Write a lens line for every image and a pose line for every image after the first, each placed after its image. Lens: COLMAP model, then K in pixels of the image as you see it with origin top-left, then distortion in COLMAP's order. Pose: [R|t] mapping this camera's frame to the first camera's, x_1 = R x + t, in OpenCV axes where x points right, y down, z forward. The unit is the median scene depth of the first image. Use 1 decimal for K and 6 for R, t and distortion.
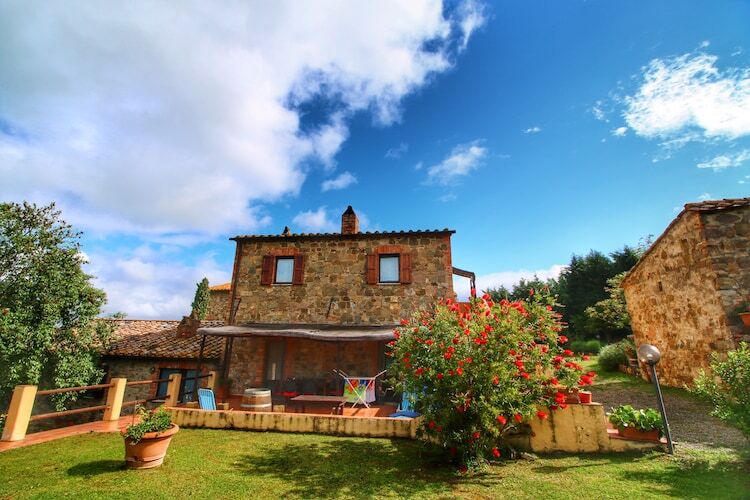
lens RADIAL K [[337.7, 0, 375.0], [0, 337.7, 250.0], [0, 0, 1]] dist [0.002308, -0.016286]
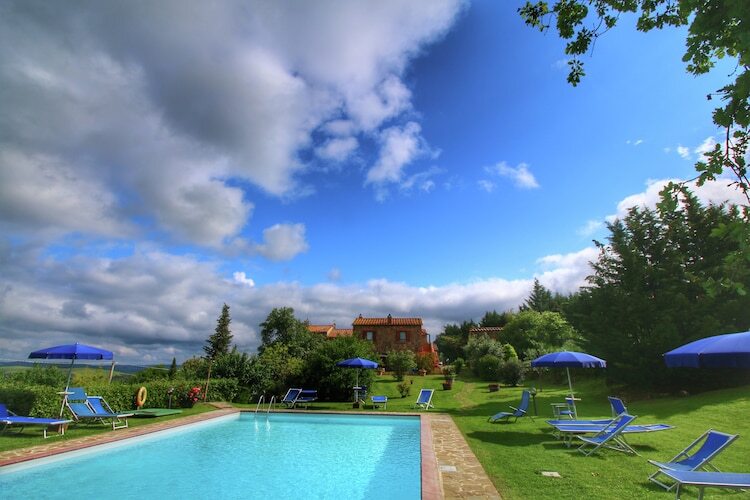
lens RADIAL K [[345.5, 0, 372.0], [0, 345.5, 245.8], [0, 0, 1]] dist [0.001098, -0.011837]
pose [[0.998836, 0.005299, 0.047935, -0.431995], [-0.003300, 0.999125, -0.041682, -0.687258], [-0.048114, 0.041475, 0.997980, -2.407464]]
